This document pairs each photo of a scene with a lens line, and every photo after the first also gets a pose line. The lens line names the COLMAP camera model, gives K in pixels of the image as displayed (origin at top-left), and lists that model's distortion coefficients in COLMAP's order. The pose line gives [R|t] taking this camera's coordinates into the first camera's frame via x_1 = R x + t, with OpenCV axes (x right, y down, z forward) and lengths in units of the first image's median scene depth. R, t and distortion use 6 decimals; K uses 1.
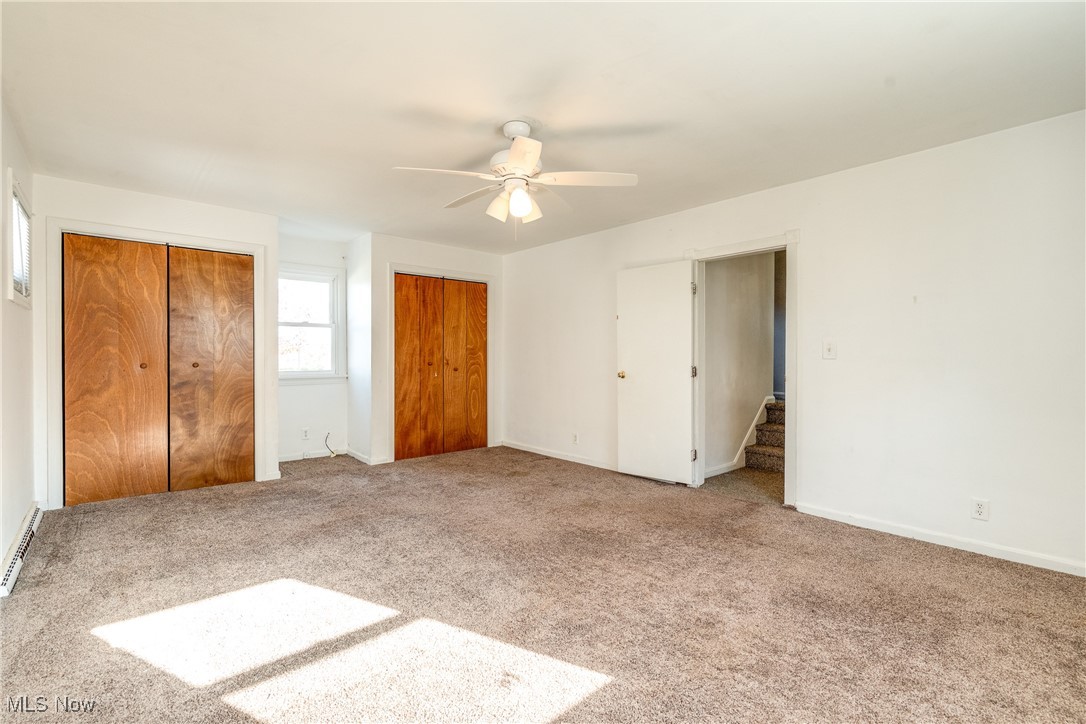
lens RADIAL K [[497.7, 0, 536.5], [0, 497.7, 354.7], [0, 0, 1]] dist [-0.009571, 0.002828]
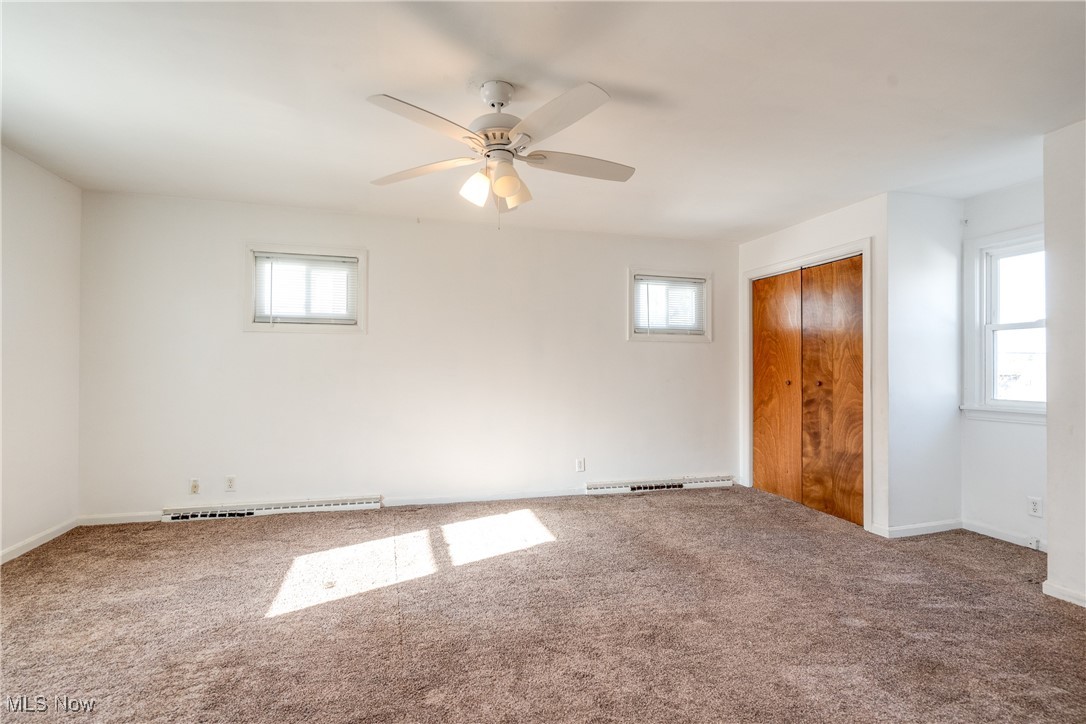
lens RADIAL K [[497.7, 0, 539.5], [0, 497.7, 369.5], [0, 0, 1]] dist [-0.009571, 0.002828]
pose [[-0.430677, -0.005526, -0.902489, 0.438385], [-0.007575, 0.999968, -0.002508, -0.000042], [0.902474, 0.005756, -0.430705, 0.937585]]
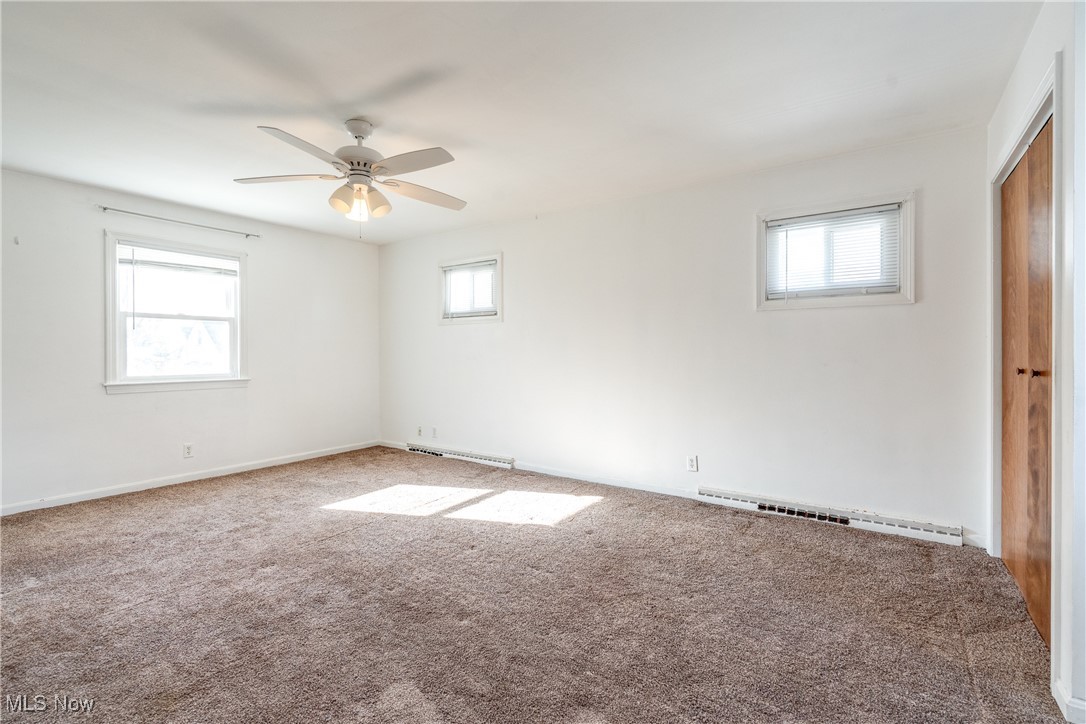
lens RADIAL K [[497.7, 0, 542.9], [0, 497.7, 358.2], [0, 0, 1]] dist [-0.009571, 0.002828]
pose [[-0.970488, -0.001713, -0.241145, -0.102763], [-0.003877, 0.999956, 0.008500, 0.005686], [0.241120, 0.009184, -0.970452, 1.372116]]
